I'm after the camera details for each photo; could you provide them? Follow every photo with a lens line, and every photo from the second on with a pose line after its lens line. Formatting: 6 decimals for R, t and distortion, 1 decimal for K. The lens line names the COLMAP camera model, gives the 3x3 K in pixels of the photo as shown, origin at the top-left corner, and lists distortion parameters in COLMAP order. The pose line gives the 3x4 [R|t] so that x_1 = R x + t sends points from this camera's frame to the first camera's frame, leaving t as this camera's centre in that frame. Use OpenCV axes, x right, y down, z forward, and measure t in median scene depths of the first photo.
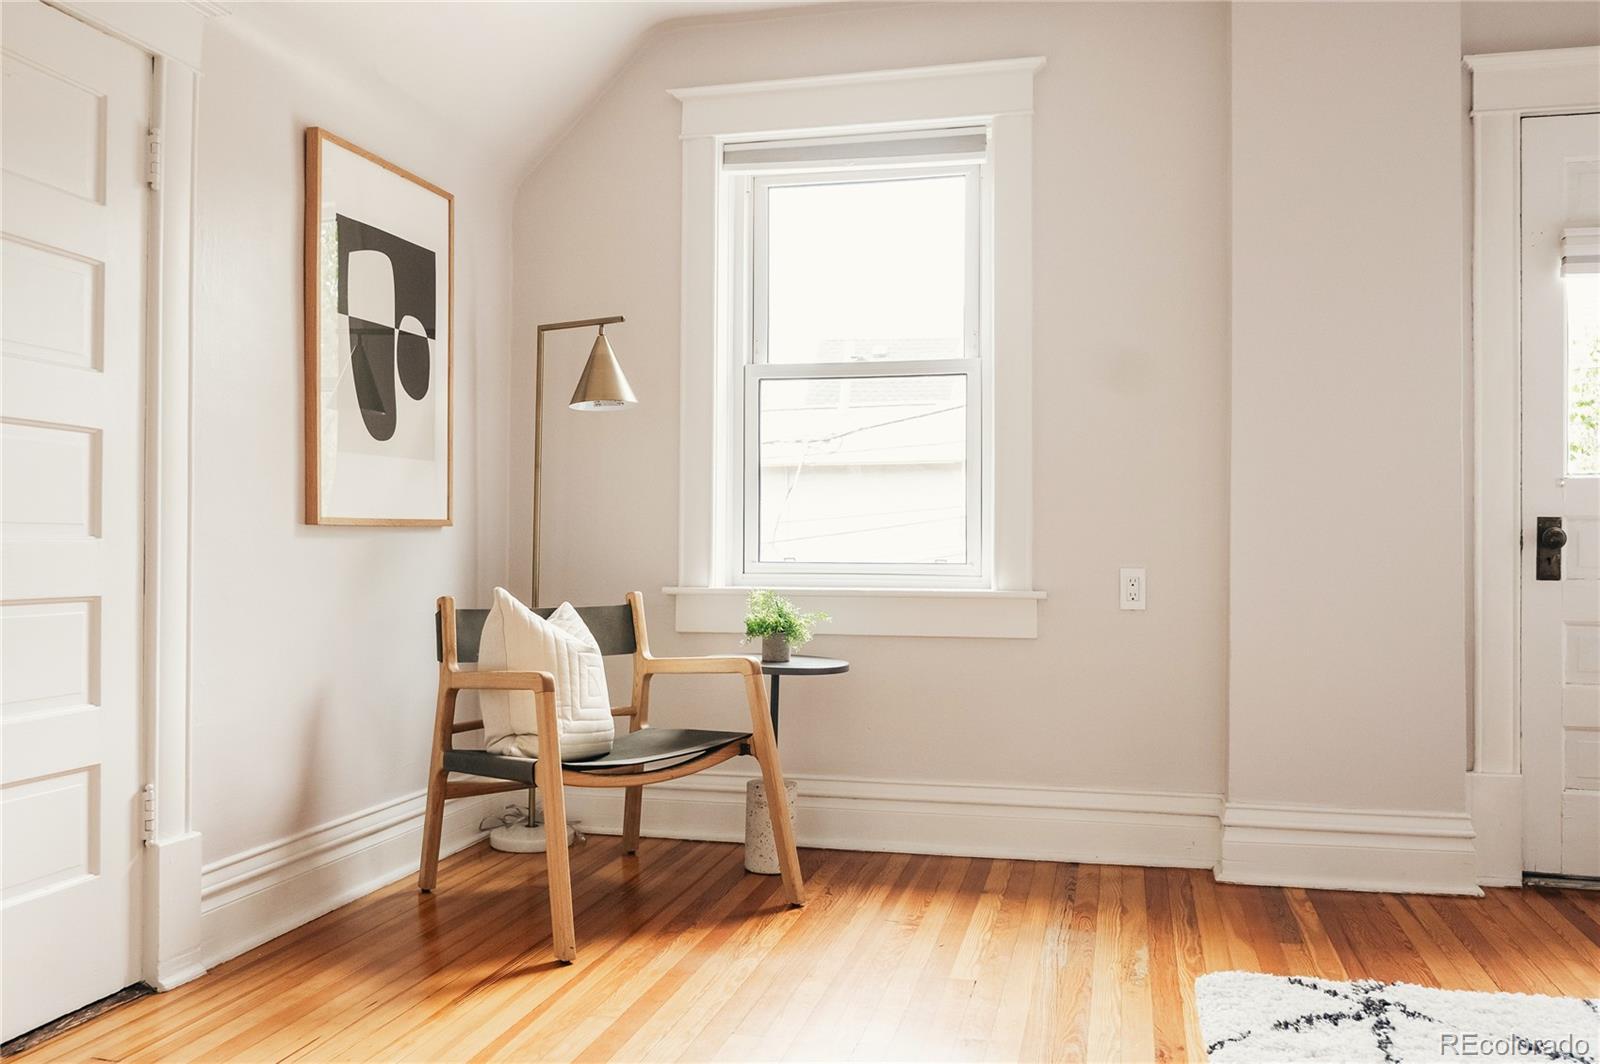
lens RADIAL K [[1288.4, 0, 806.1], [0, 1288.4, 531.4], [0, 0, 1]] dist [0.000535, -0.000214]
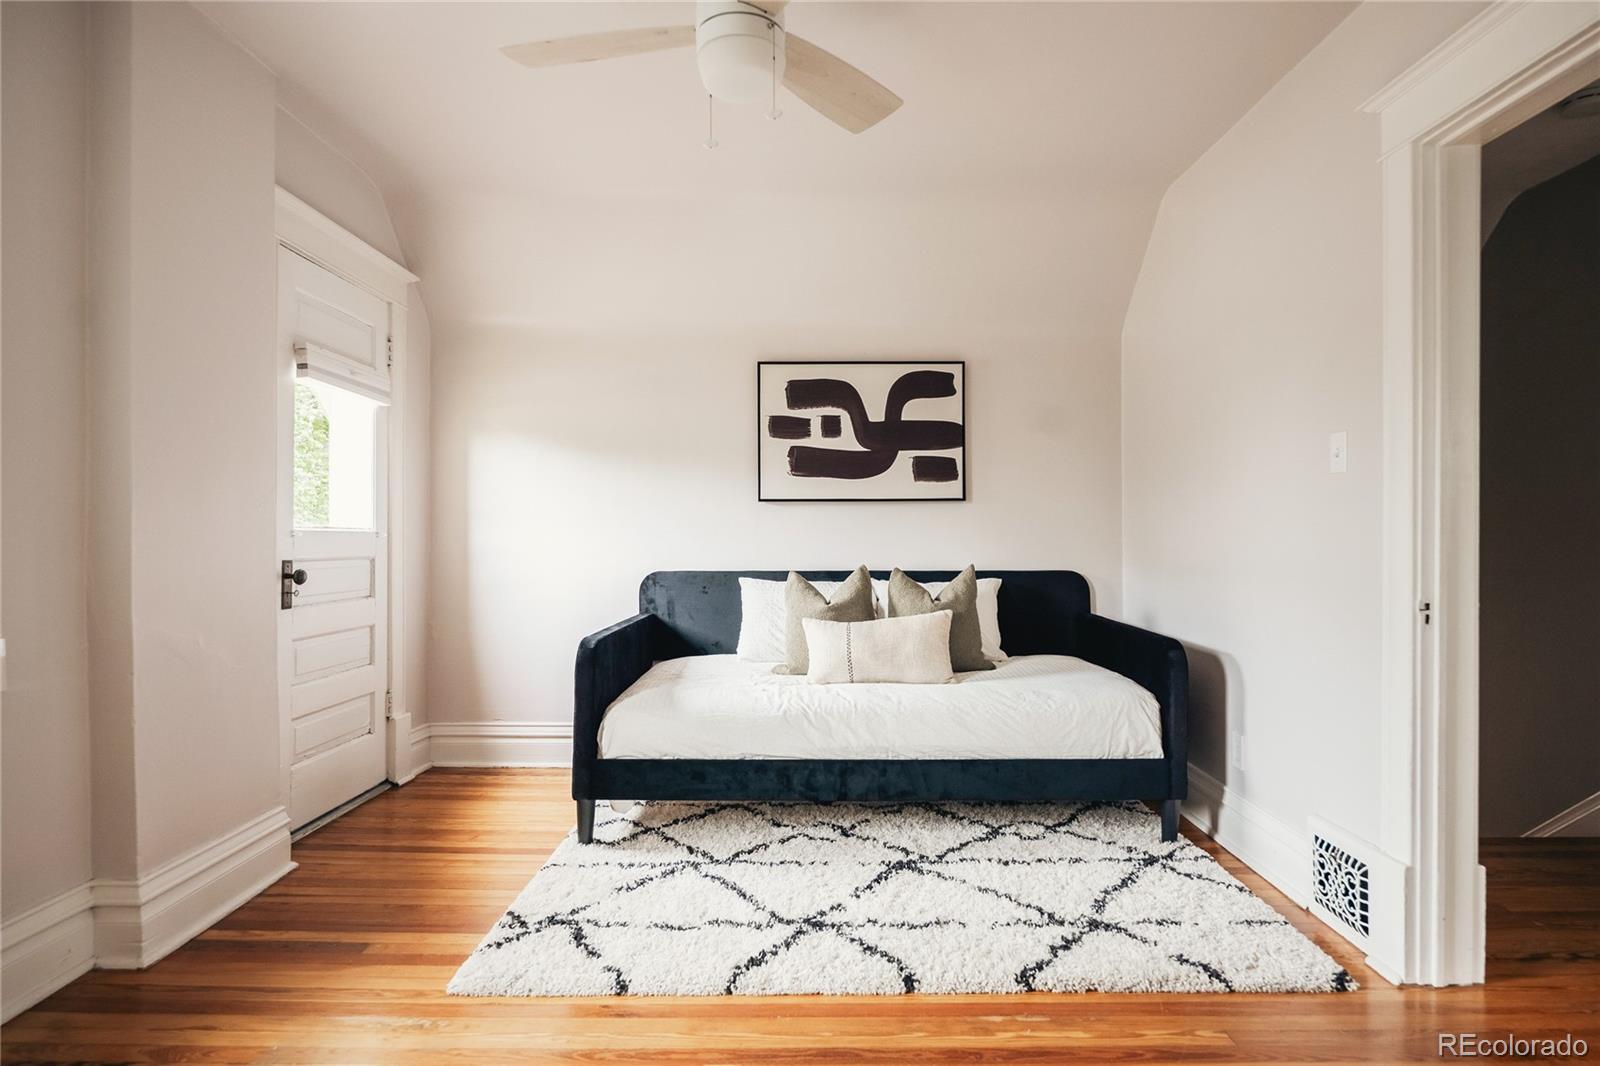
lens RADIAL K [[890.8, 0, 802.1], [0, 890.8, 538.7], [0, 0, 1]] dist [0.001181, 0.000331]
pose [[-0.237228, -0.008734, 0.971415, -0.419231], [-0.015727, 0.999863, 0.005149, -0.046072], [-0.971327, -0.014056, -0.237333, 0.715032]]
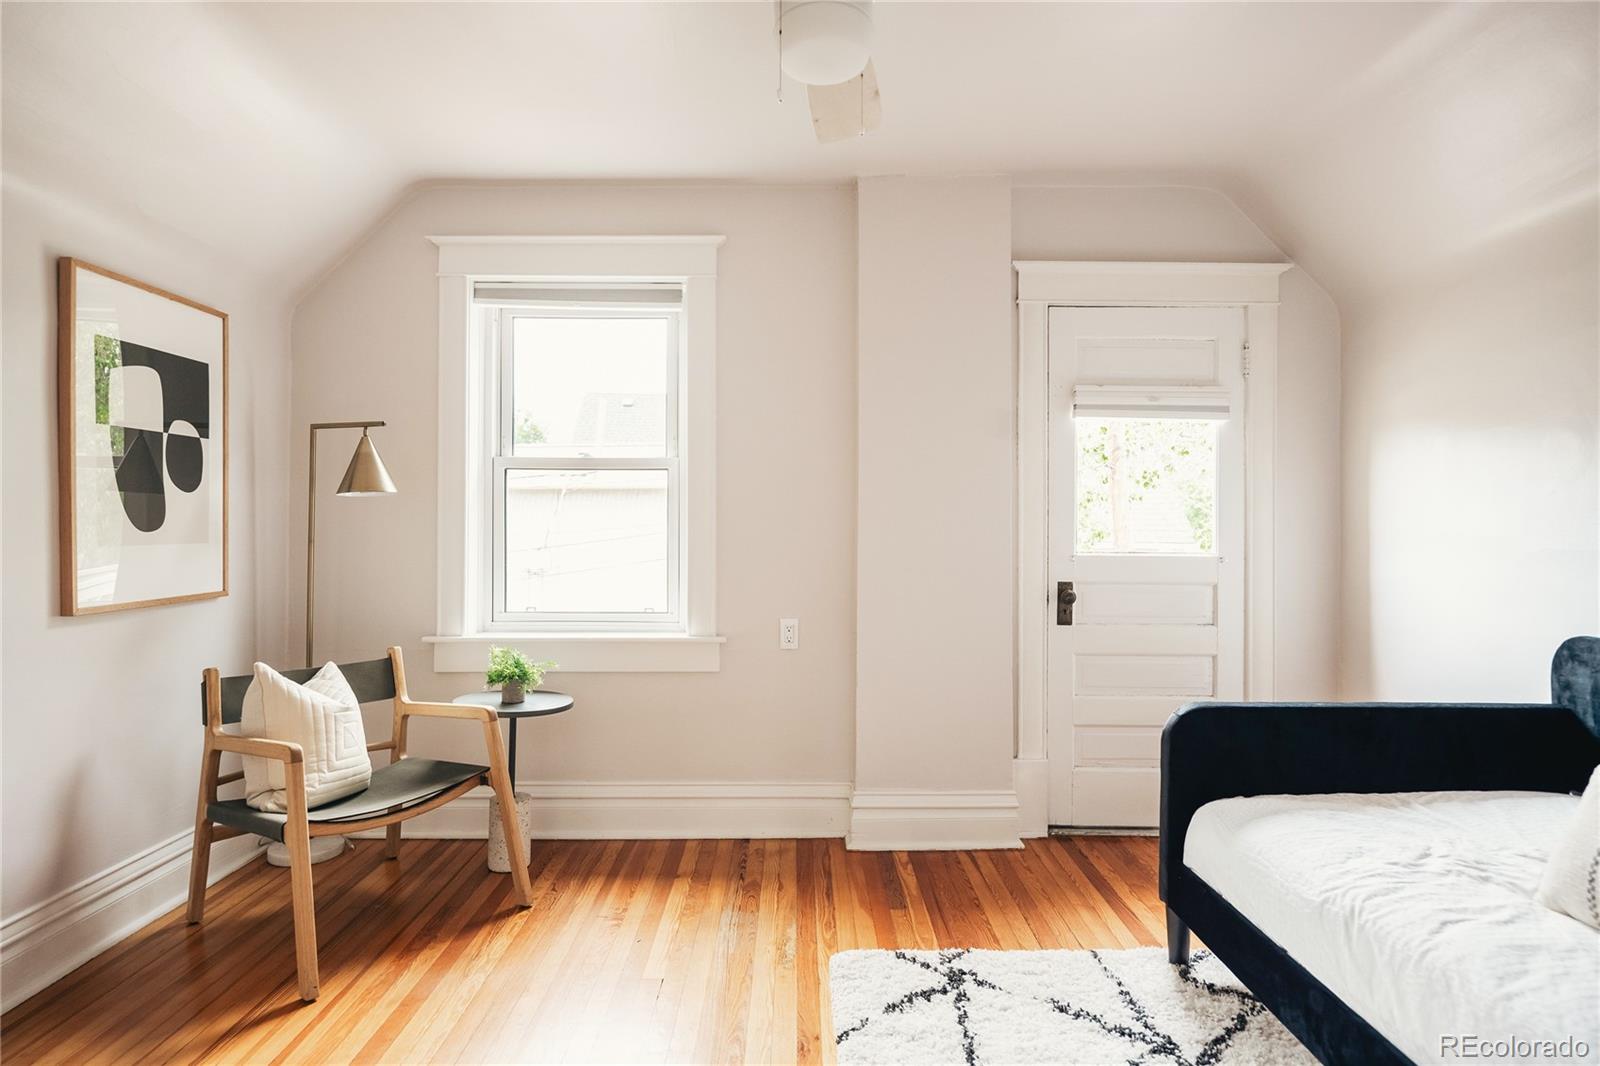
lens RADIAL K [[875.4, 0, 794.5], [0, 875.4, 528.4], [0, 0, 1]] dist [0.000802, 0.000408]
pose [[0.971295, -0.002373, 0.237866, 0.042898], [-0.000219, 0.999941, 0.010871, -0.083208], [-0.237877, -0.010611, 0.971237, 0.110203]]
